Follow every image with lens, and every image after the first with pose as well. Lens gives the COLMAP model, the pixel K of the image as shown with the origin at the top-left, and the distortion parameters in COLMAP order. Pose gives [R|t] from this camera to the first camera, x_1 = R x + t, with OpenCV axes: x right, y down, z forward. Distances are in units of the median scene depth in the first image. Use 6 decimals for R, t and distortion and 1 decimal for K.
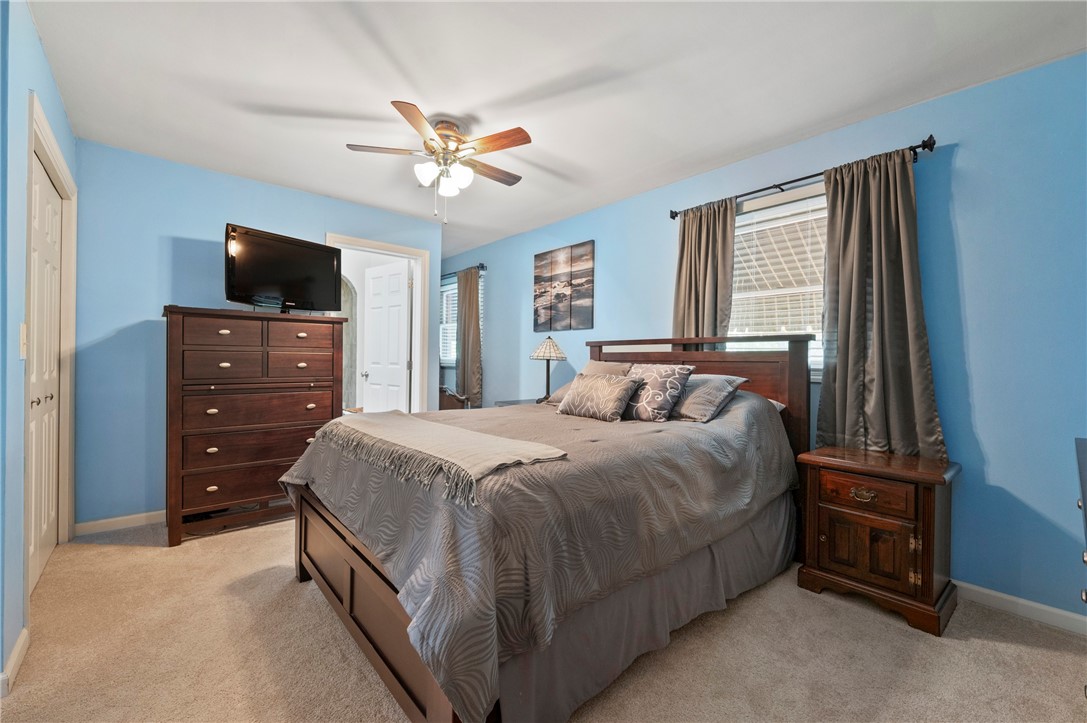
lens RADIAL K [[465.8, 0, 543.5], [0, 465.8, 358.7], [0, 0, 1]] dist [0.002888, -0.000795]
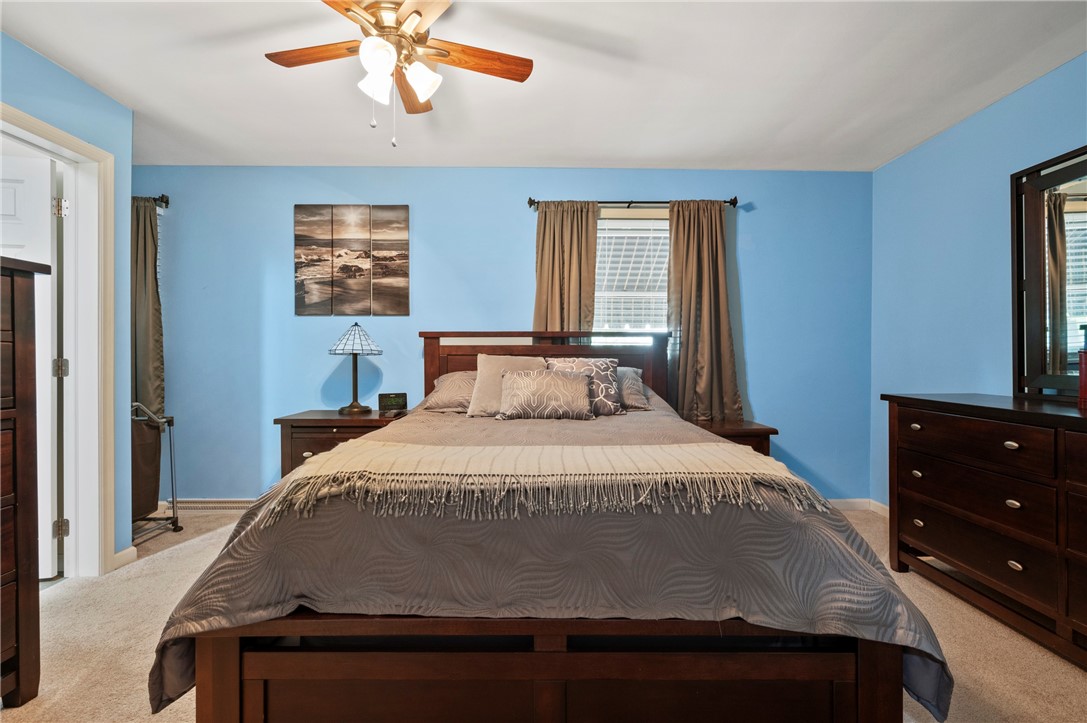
lens RADIAL K [[500.5, 0, 554.2], [0, 500.5, 357.7], [0, 0, 1]] dist [0.001669, 0.000058]
pose [[0.630223, -0.012485, 0.776314, -0.407567], [0.004270, 0.999911, 0.012615, -0.001246], [-0.776402, -0.004636, 0.630221, 0.254563]]
